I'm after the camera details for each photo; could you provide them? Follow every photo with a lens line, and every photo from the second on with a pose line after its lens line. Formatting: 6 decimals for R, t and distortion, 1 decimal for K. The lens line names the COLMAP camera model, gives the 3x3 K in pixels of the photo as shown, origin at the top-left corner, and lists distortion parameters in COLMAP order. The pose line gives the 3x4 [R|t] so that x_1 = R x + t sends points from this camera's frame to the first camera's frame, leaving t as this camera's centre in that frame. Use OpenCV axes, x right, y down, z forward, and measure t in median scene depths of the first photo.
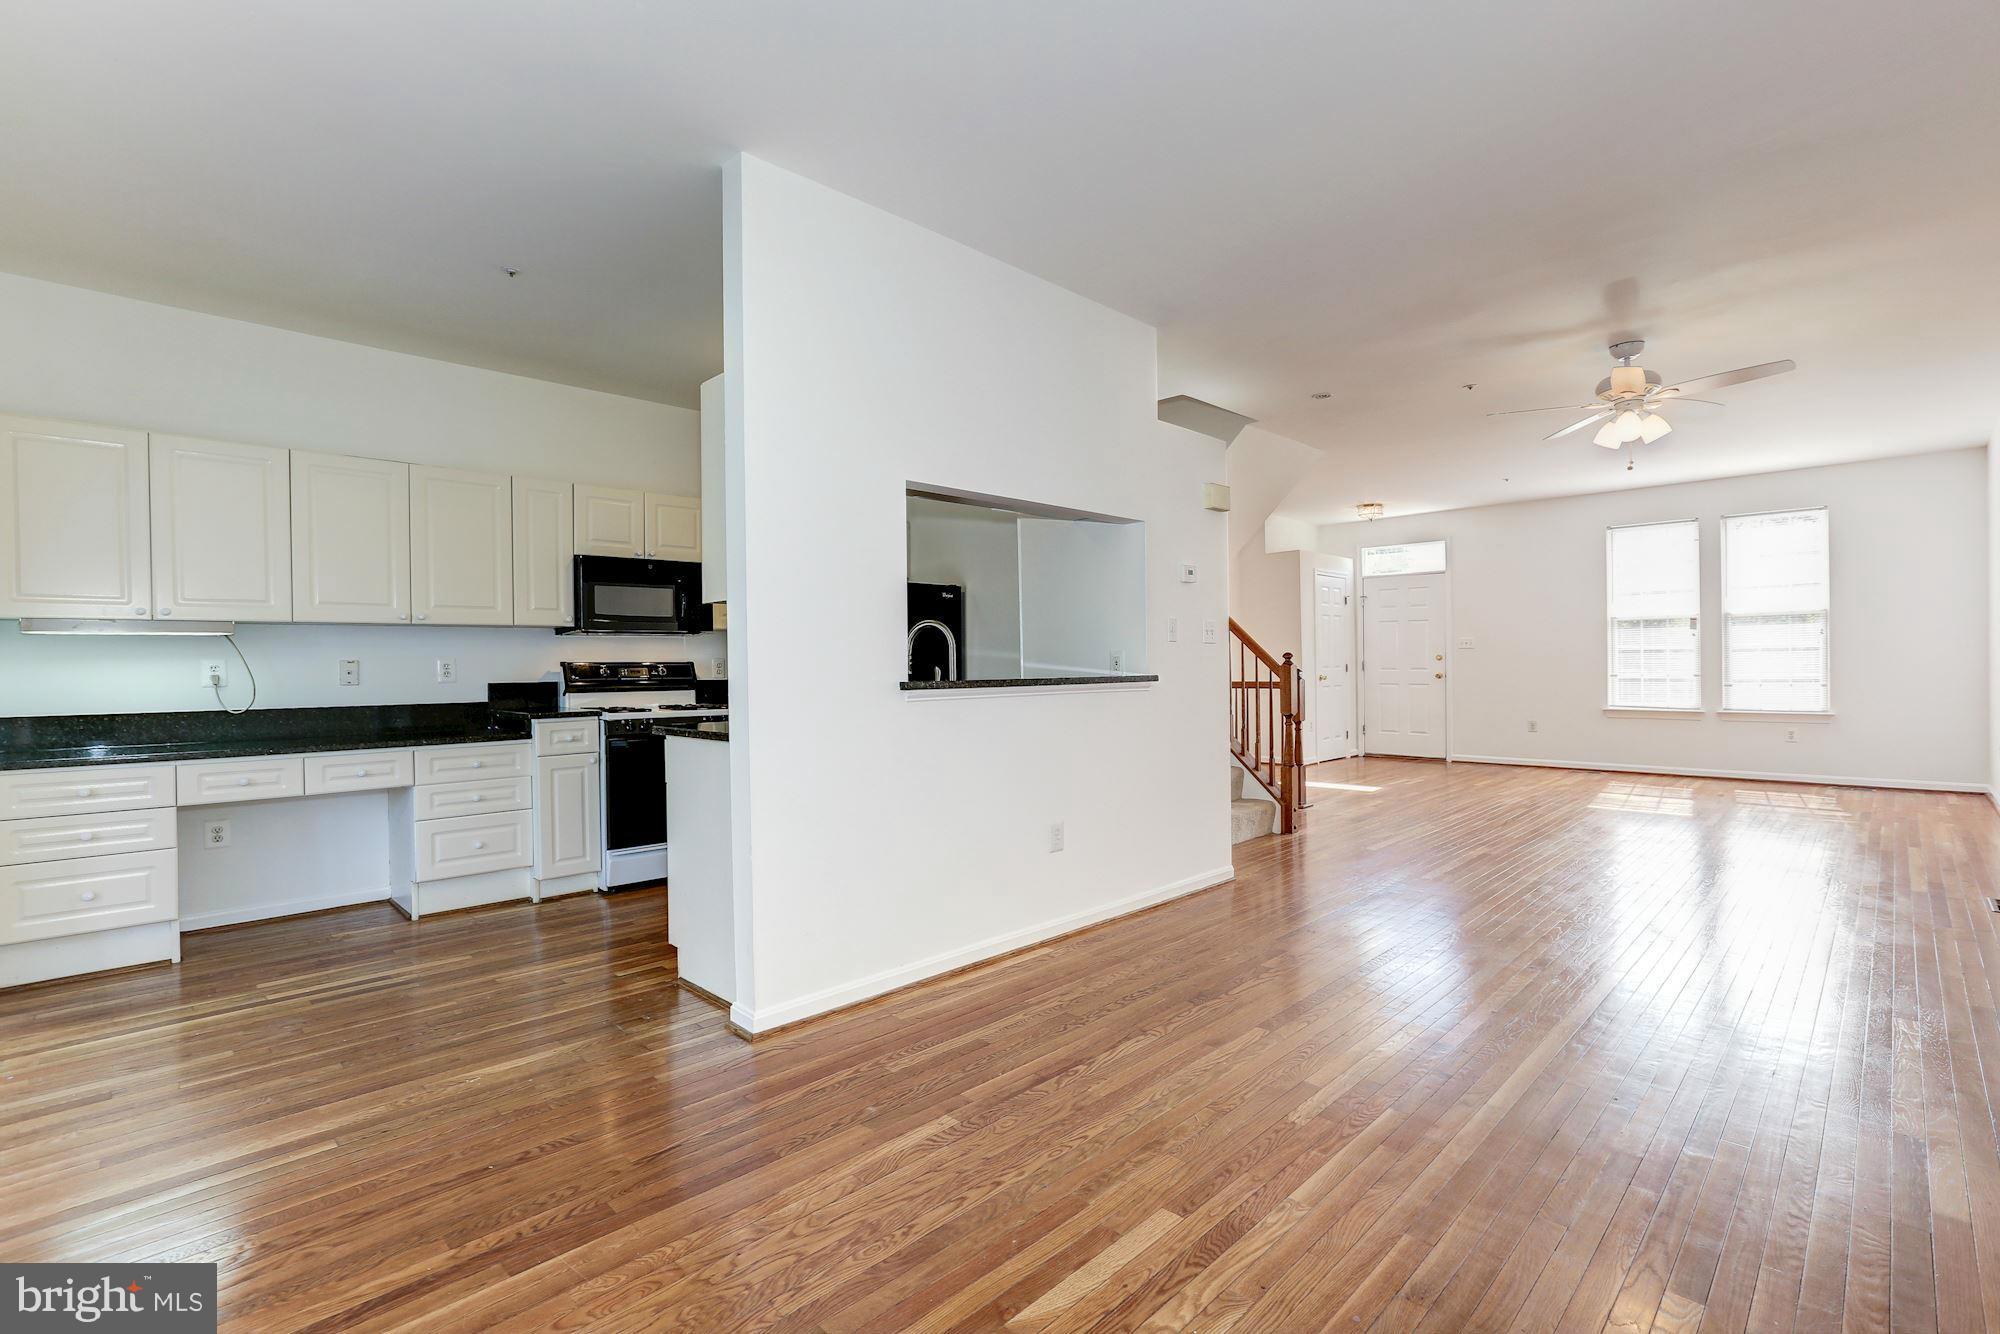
lens RADIAL K [[907.0, 0, 1004.8], [0, 907.0, 685.2], [0, 0, 1]] dist [-0.001958, 0.001203]
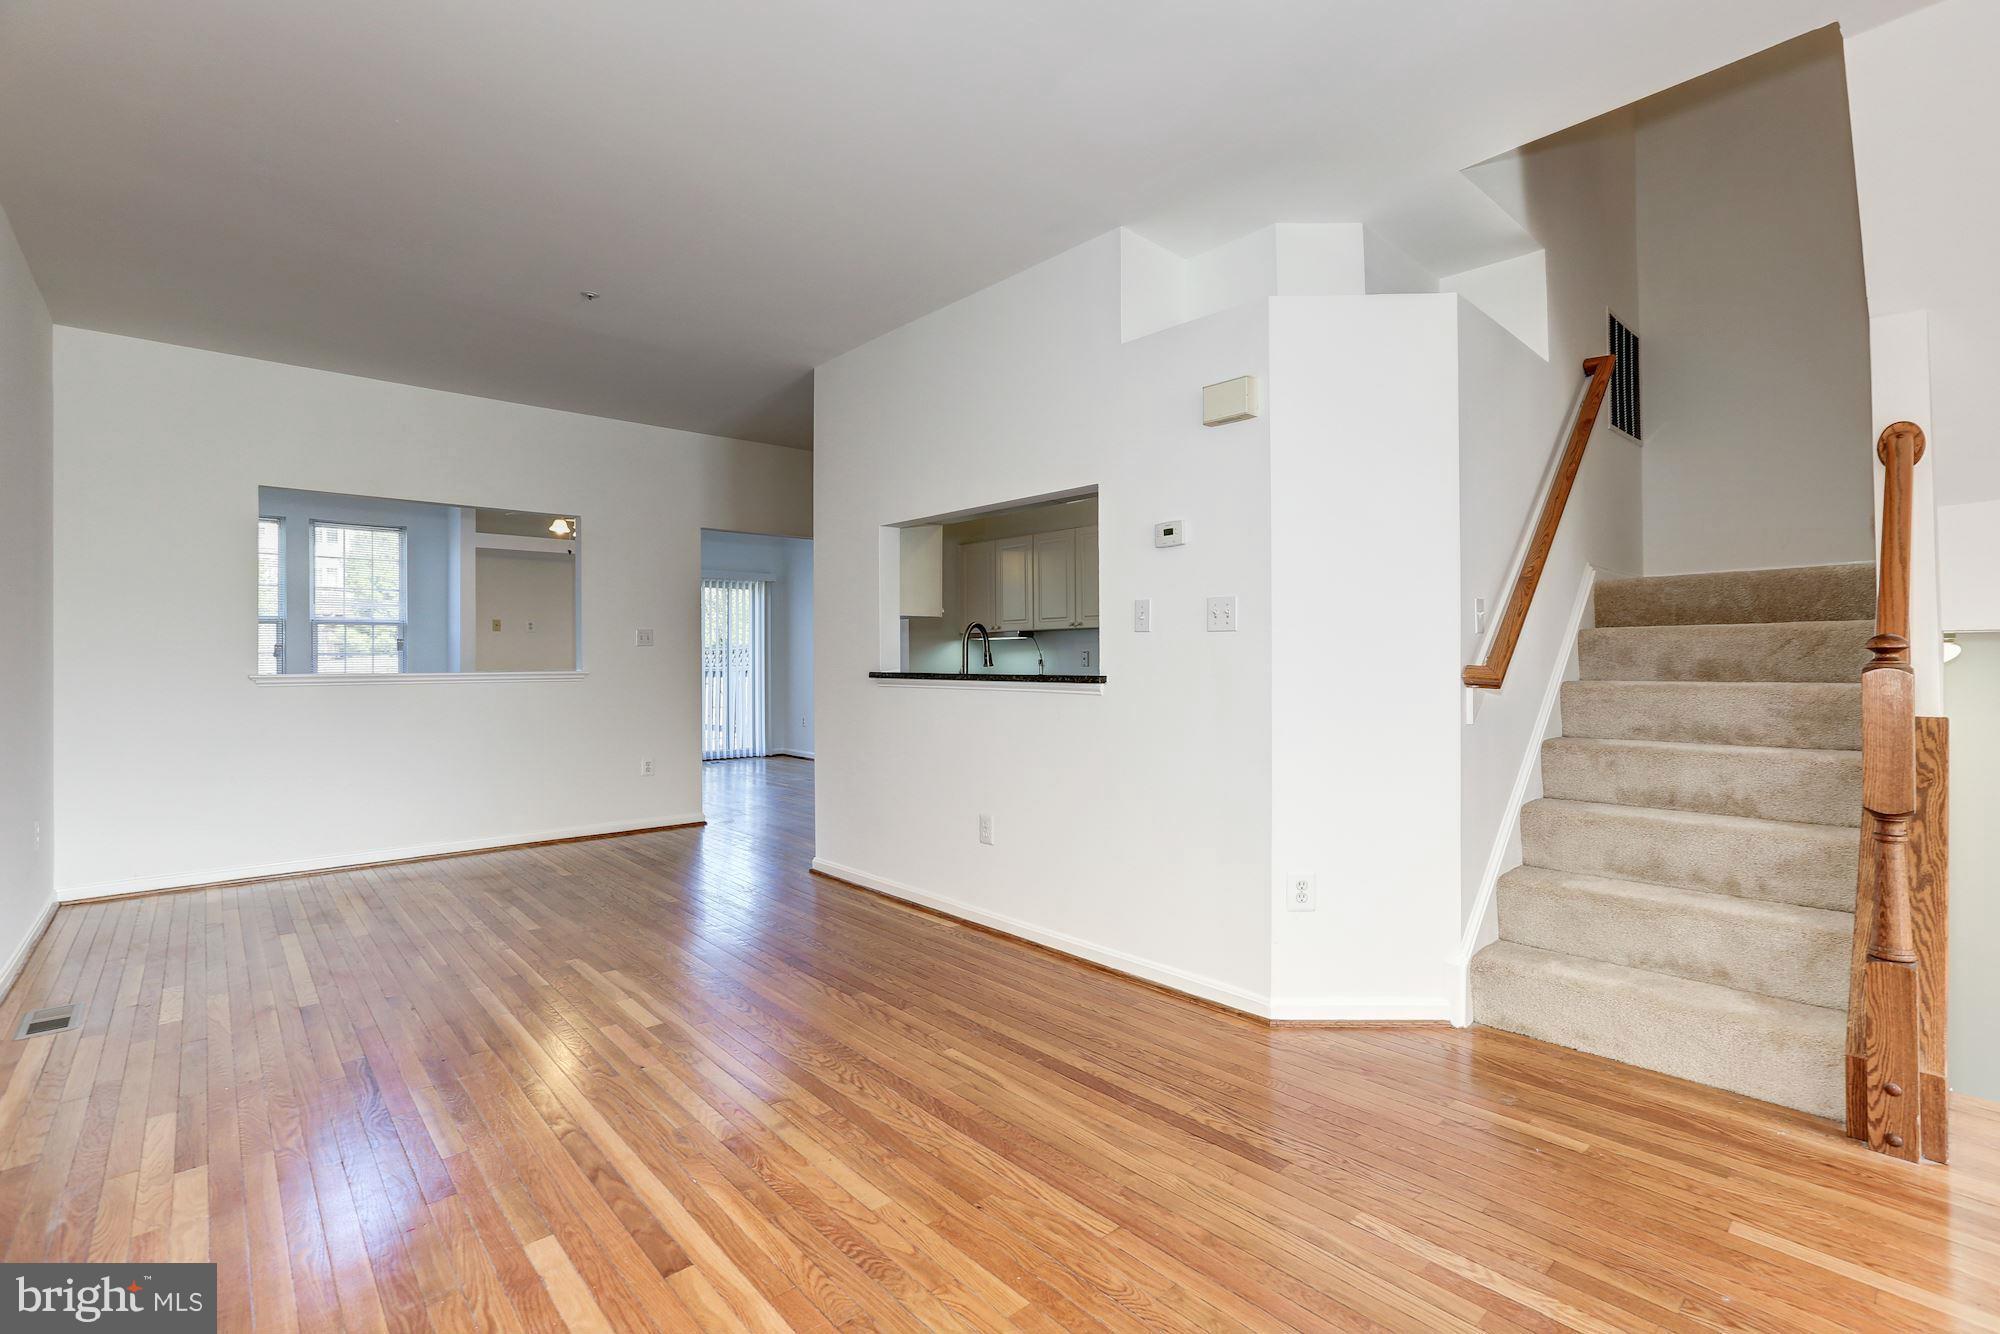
lens RADIAL K [[909.8, 0, 1010.7], [0, 909.8, 657.4], [0, 0, 1]] dist [-0.001181, 0.000769]
pose [[-0.064723, 0.006681, -0.997881, 0.859861], [-0.017119, 0.999823, 0.007804, -0.028353], [0.997756, 0.017588, -0.064597, 0.869298]]
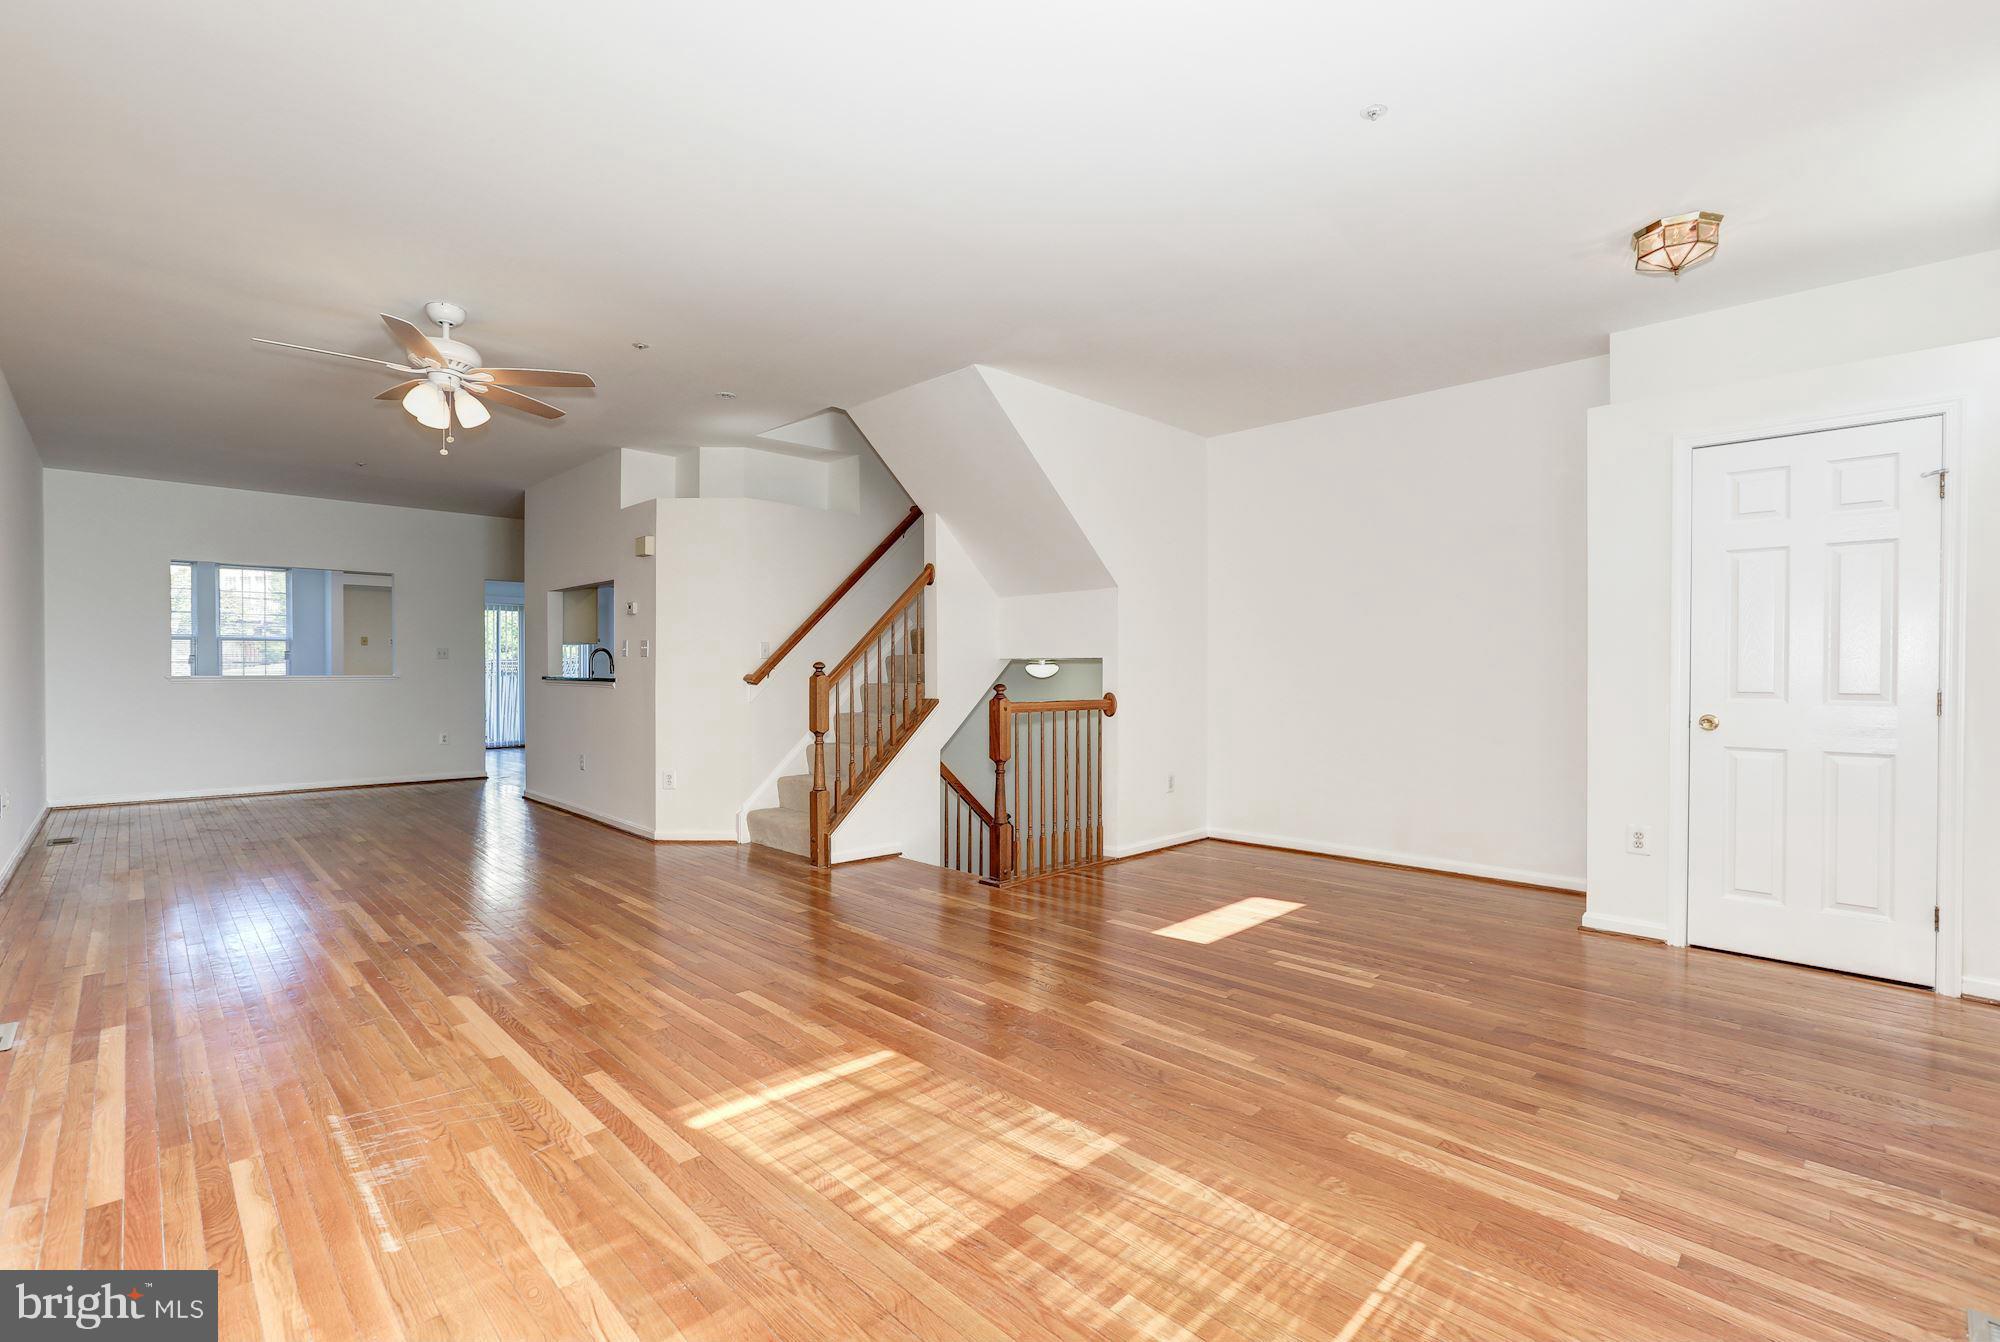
lens RADIAL K [[907.0, 0, 1004.8], [0, 907.0, 689.2], [0, 0, 1]] dist [-0.001958, 0.001203]
pose [[-0.027027, 0.028604, -0.999225, 1.446587], [-0.027058, 0.999203, 0.029335, -0.048255], [0.999268, 0.027830, -0.026232, 1.461552]]
